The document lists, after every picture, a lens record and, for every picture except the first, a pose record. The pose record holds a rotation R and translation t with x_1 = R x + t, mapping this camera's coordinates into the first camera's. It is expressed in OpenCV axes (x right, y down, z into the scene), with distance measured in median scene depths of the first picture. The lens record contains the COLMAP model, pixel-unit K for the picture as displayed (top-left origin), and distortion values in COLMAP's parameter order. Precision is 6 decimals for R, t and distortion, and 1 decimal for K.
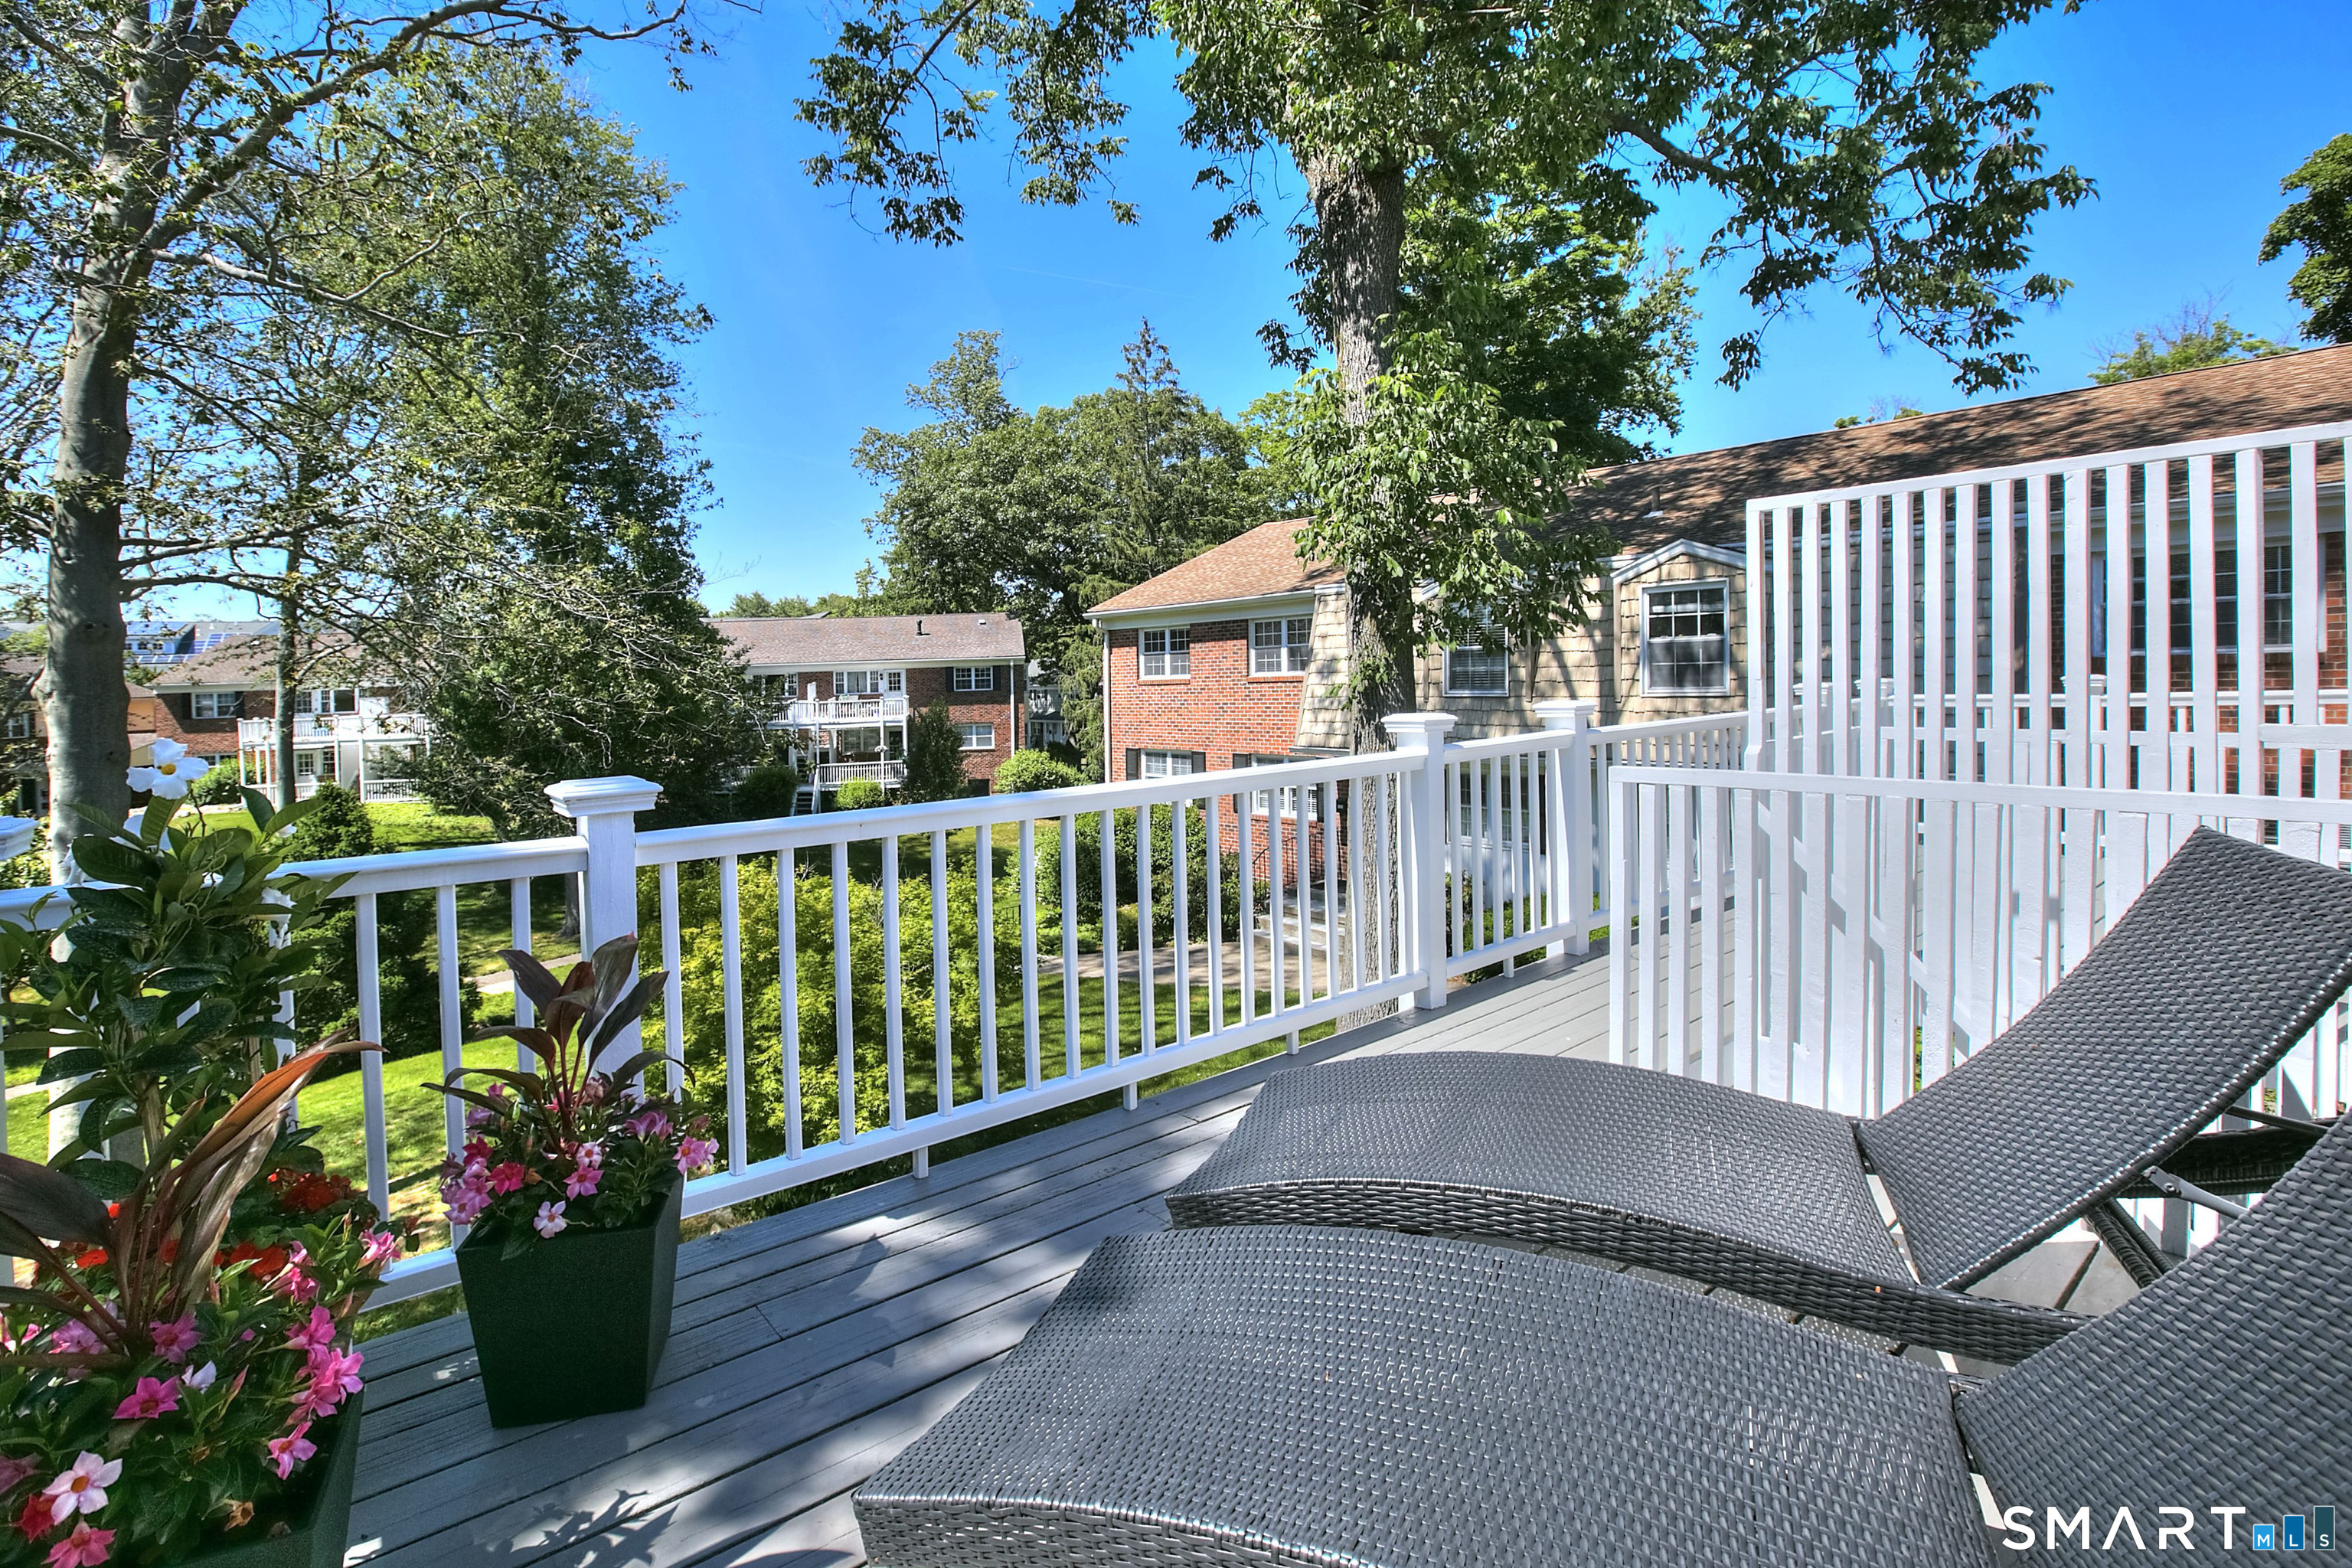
lens RADIAL K [[1185.0, 0, 1170.0], [0, 1185.0, 743.4], [0, 0, 1]] dist [-0.039158, 0.041209]
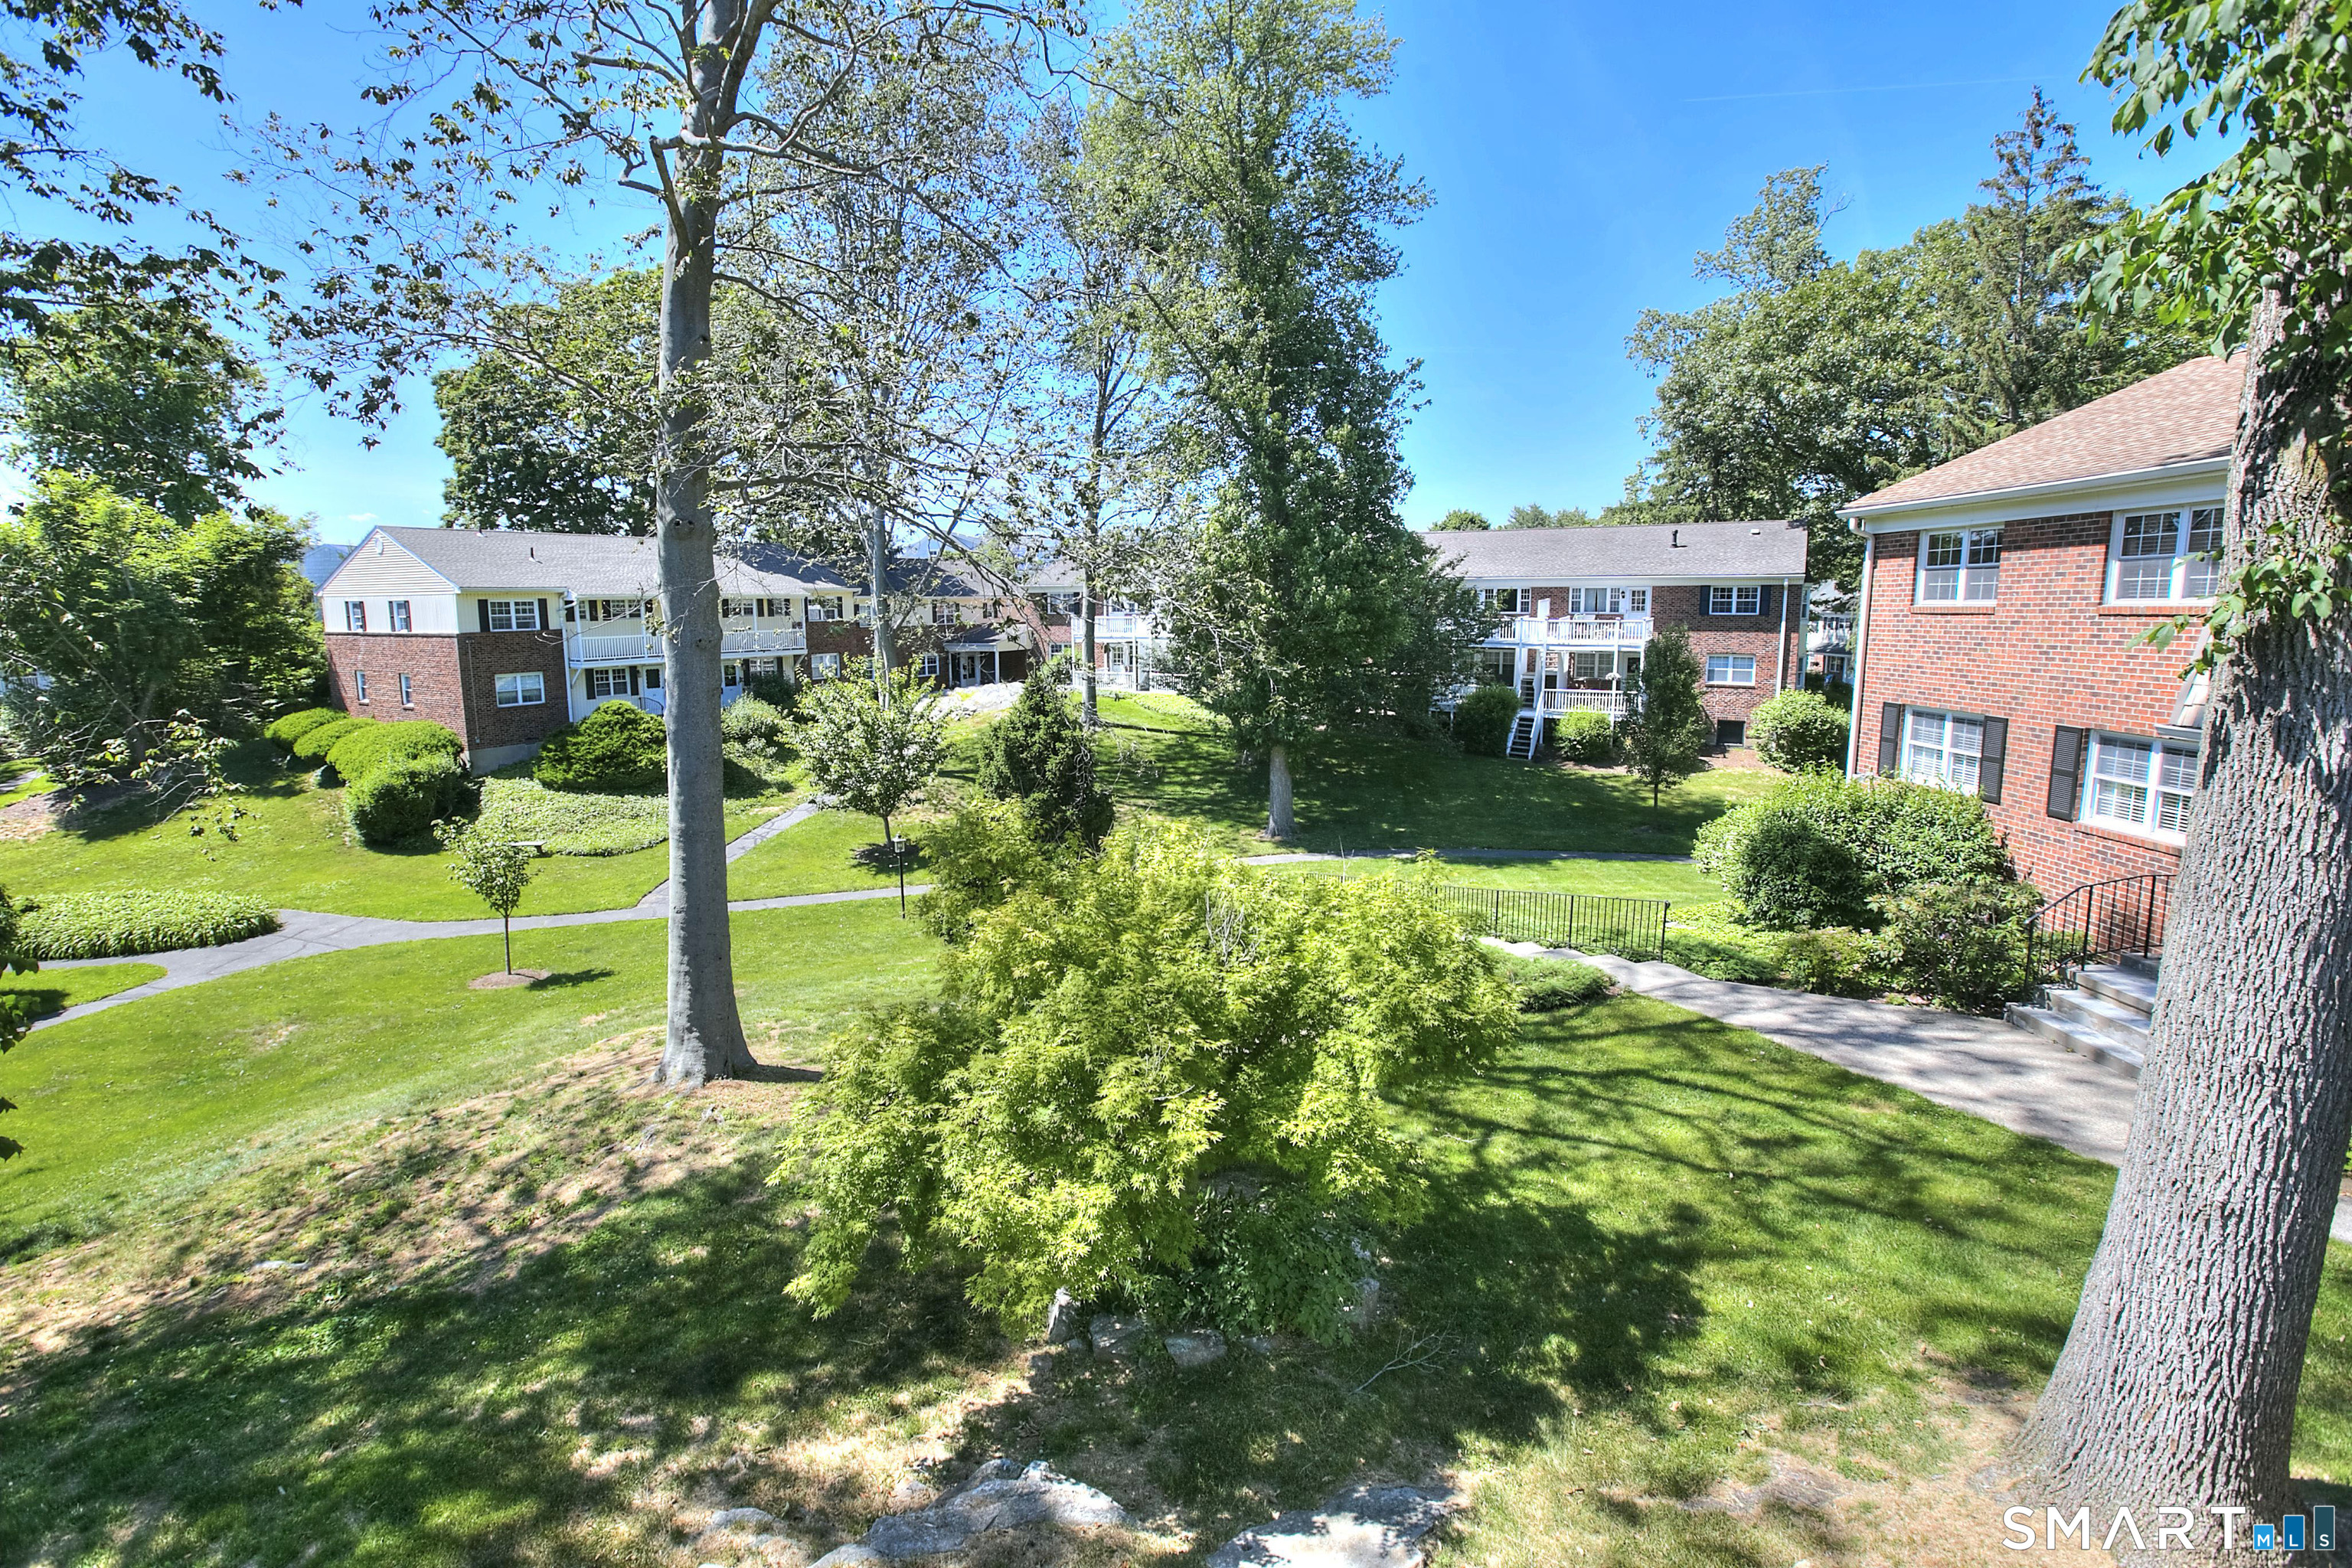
lens RADIAL K [[1185.0, 0, 1170.0], [0, 1185.0, 743.4], [0, 0, 1]] dist [-0.039158, 0.041209]
pose [[0.792154, 0.102140, -0.601713, 0.028907], [-0.060159, 0.994163, 0.089558, -0.005058], [0.607349, -0.034745, 0.793675, 0.106006]]
